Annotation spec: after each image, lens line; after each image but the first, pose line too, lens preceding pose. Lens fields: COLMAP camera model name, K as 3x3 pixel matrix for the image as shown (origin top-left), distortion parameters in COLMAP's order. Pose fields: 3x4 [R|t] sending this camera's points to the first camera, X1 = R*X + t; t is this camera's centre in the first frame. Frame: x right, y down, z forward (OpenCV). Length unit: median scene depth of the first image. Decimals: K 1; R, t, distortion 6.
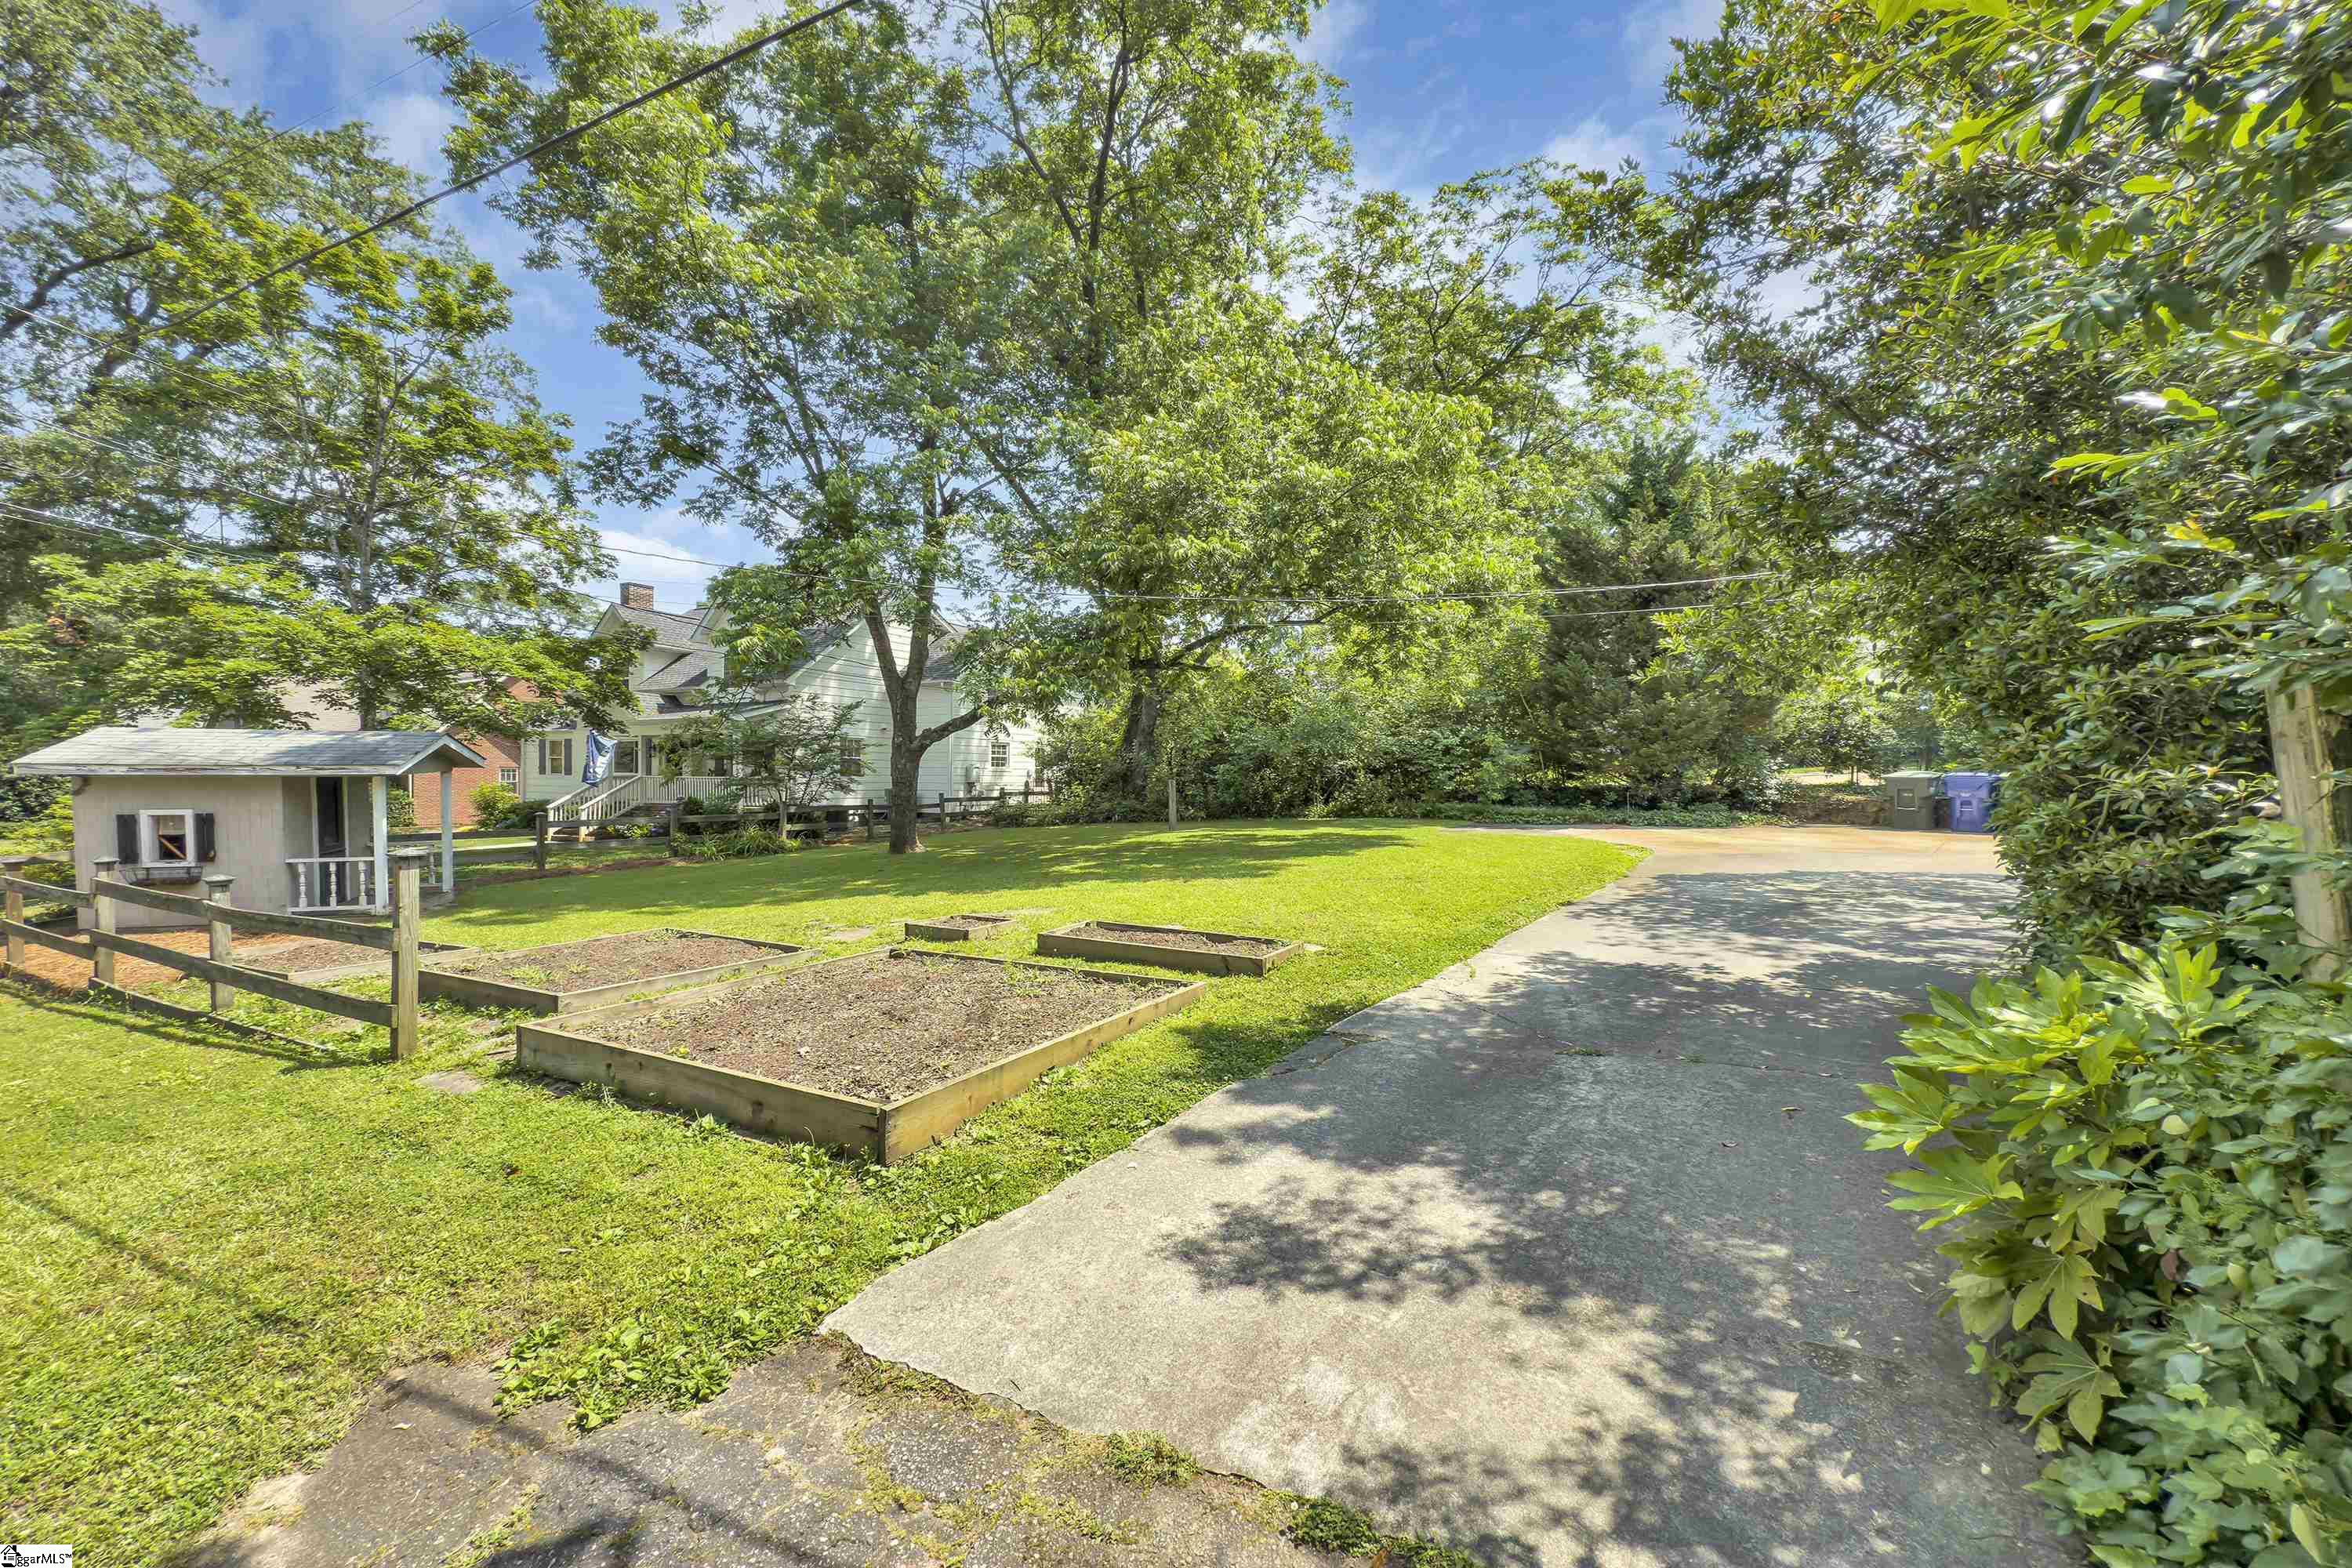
lens RADIAL K [[930.4, 0, 1176.0], [0, 930.4, 784.0], [0, 0, 1]] dist [-0.000371, 0.000027]
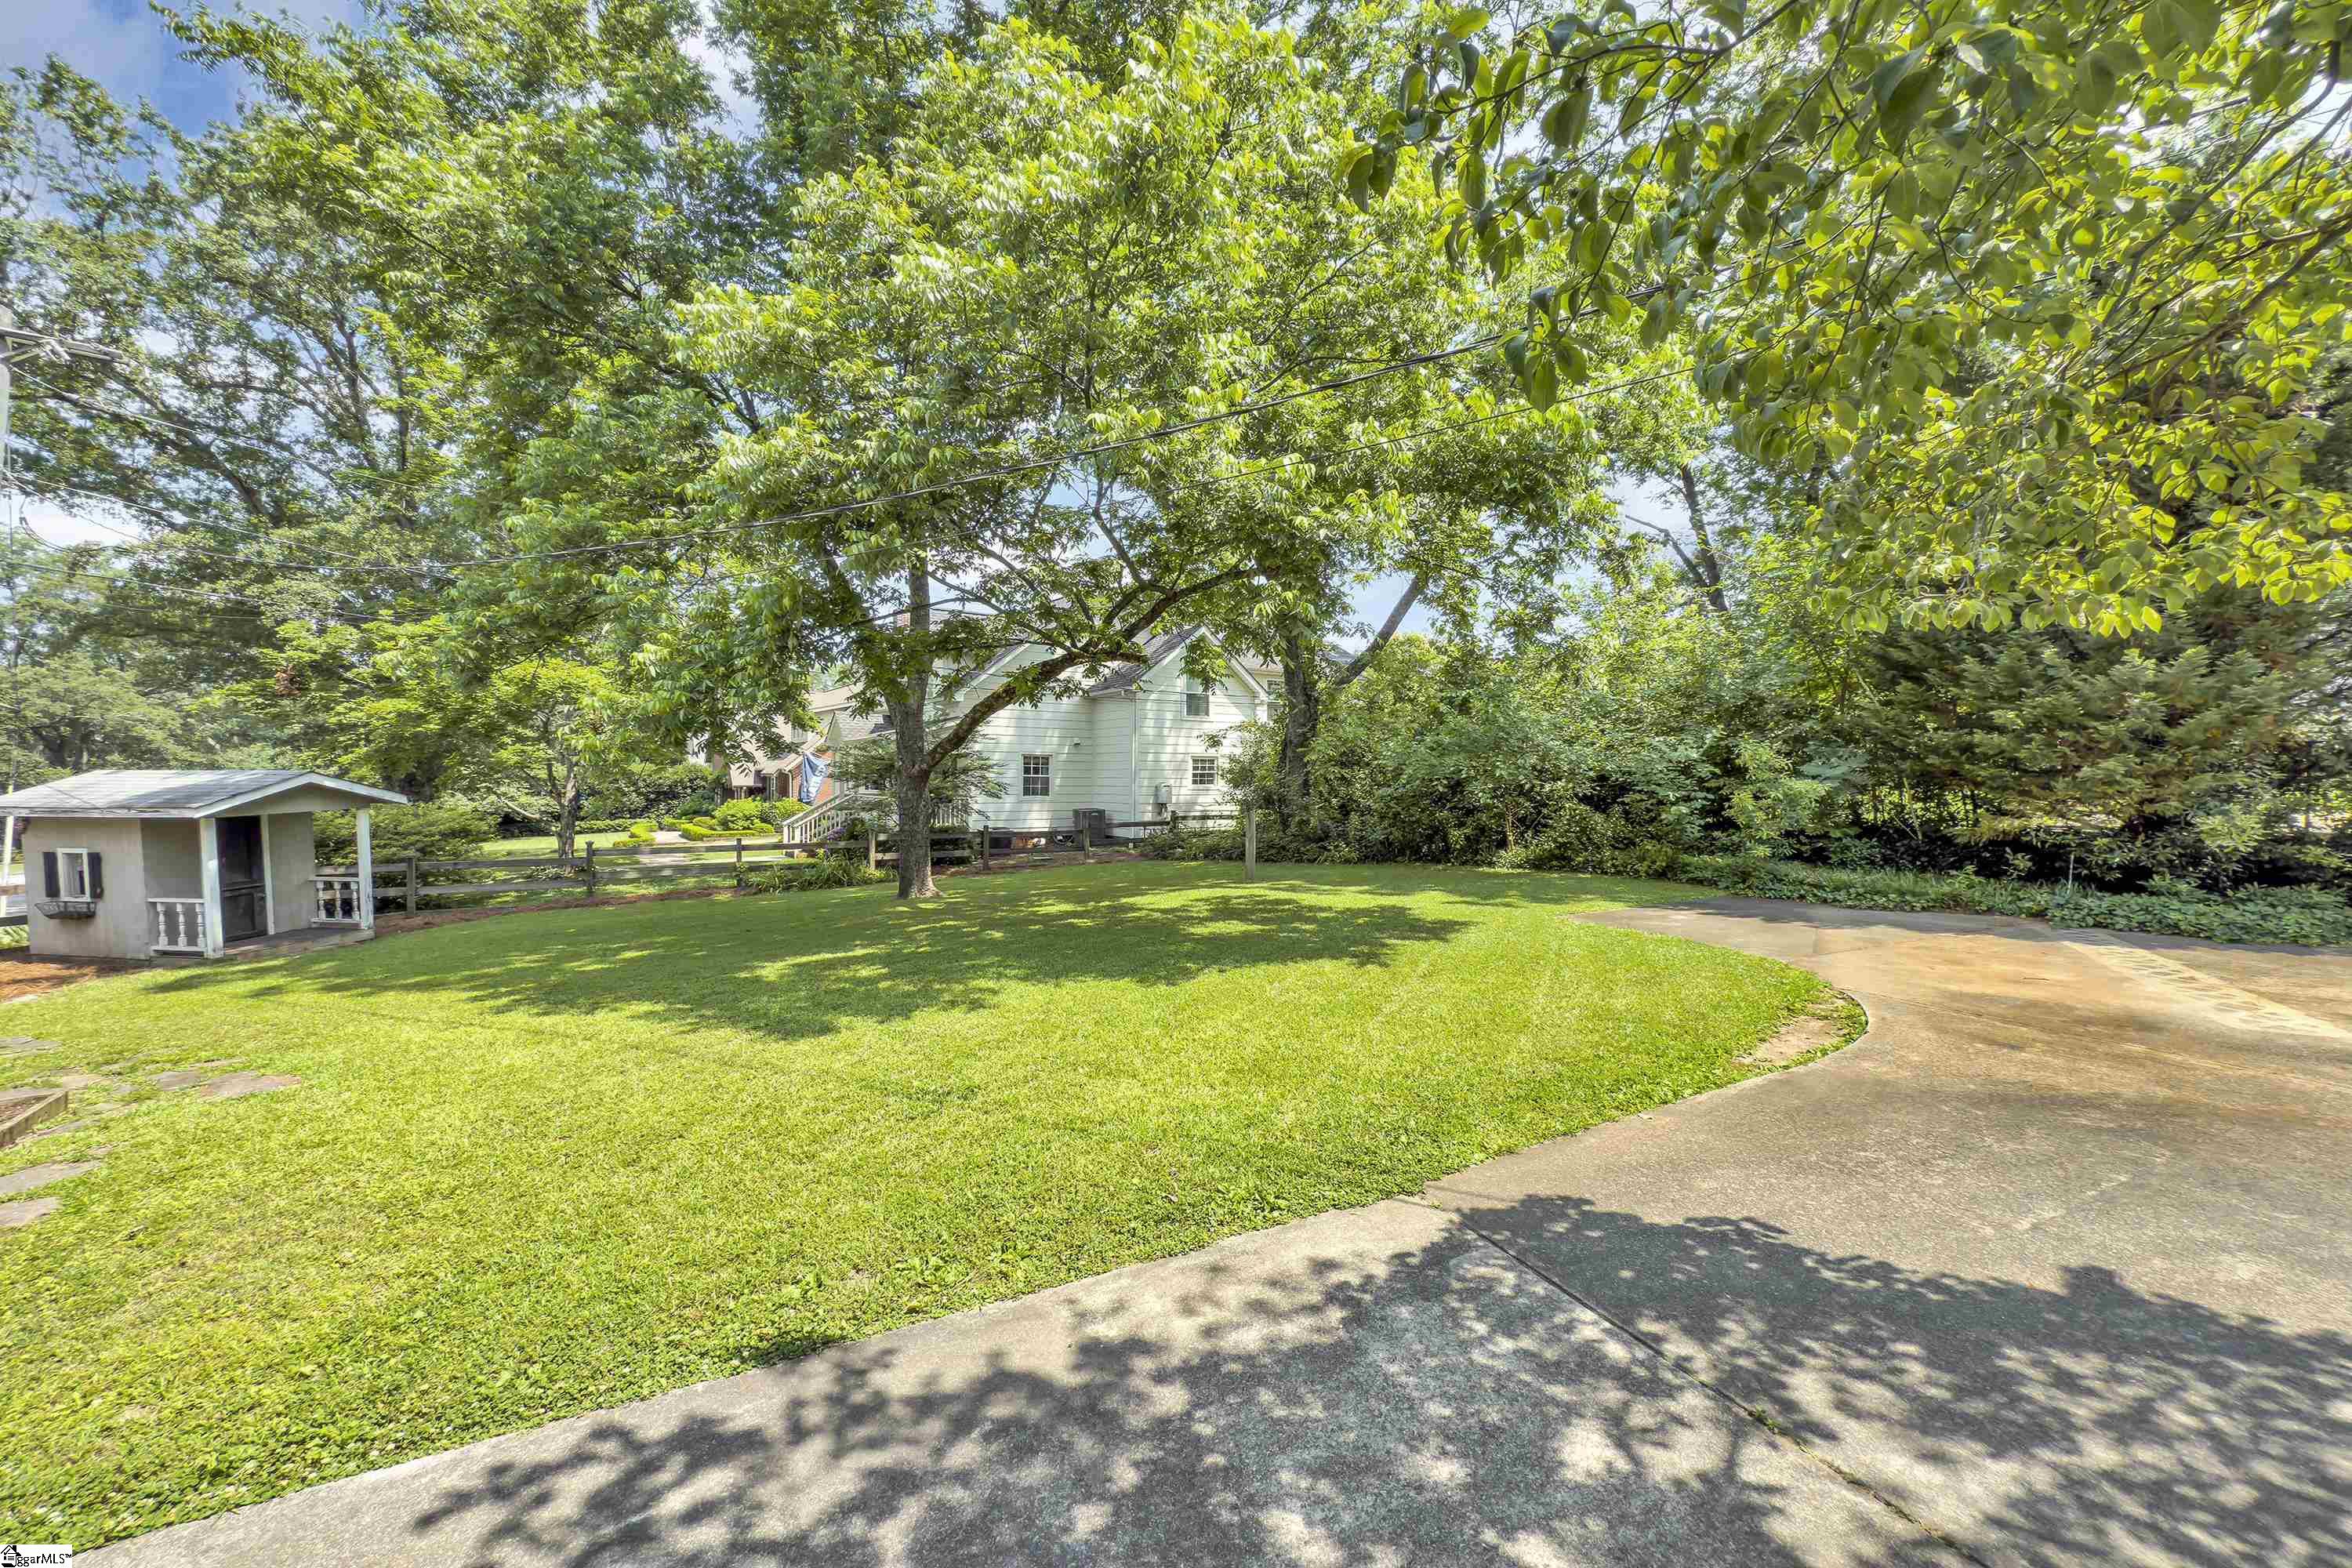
lens RADIAL K [[930.4, 0, 1176.0], [0, 930.4, 784.0], [0, 0, 1]] dist [-0.000371, 0.000027]
pose [[0.885699, 0.001562, -0.464258, 0.525291], [-0.002892, 0.999994, -0.002153, -0.045775], [0.464252, 0.003249, 0.885697, 0.603028]]
